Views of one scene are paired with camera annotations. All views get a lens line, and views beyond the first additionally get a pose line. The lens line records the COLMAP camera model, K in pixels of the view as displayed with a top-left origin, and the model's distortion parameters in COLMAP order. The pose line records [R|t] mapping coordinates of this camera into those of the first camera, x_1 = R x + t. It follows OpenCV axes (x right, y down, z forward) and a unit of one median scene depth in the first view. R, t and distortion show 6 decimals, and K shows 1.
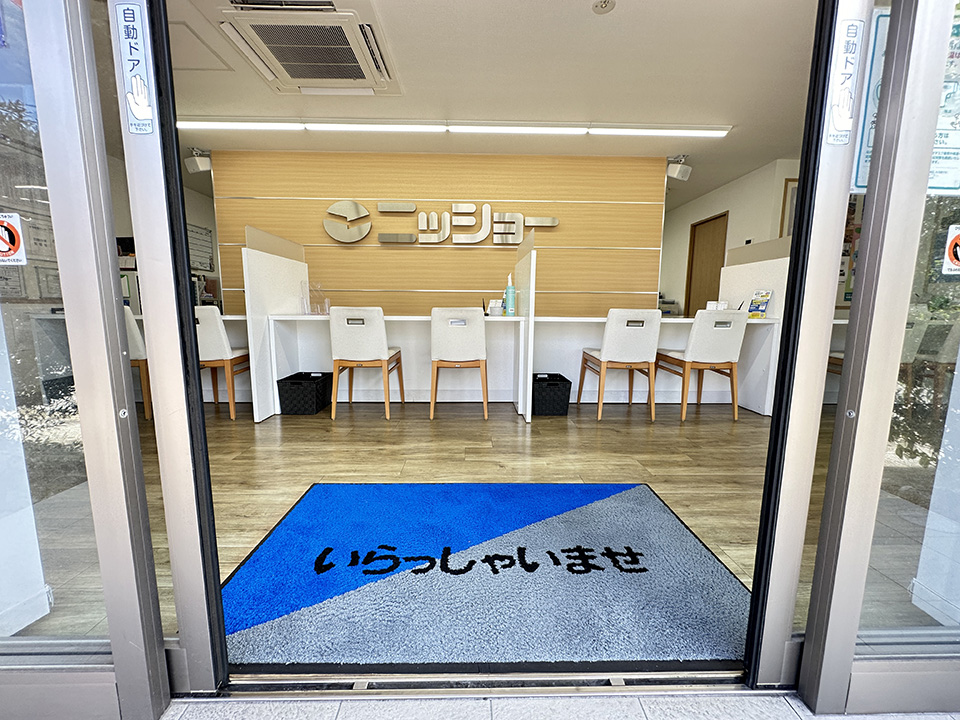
lens RADIAL K [[384.8, 0, 480.4], [0, 384.8, 361.4], [0, 0, 1]] dist [-0.000537, 0.000497]
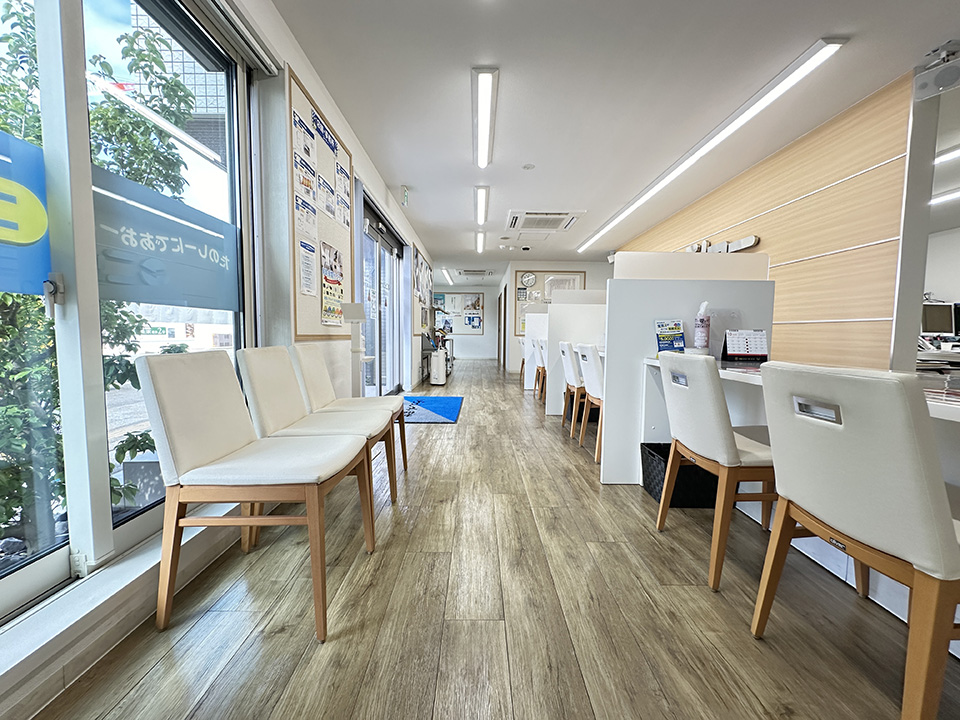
lens RADIAL K [[384.8, 0, 481.5], [0, 384.8, 360.7], [0, 0, 1]] dist [-0.000537, 0.000497]
pose [[-0.003503, 0.062305, -0.998051, 1.470123], [-0.147769, 0.987068, 0.062138, -0.099531], [0.989016, 0.147699, 0.005749, 0.634965]]
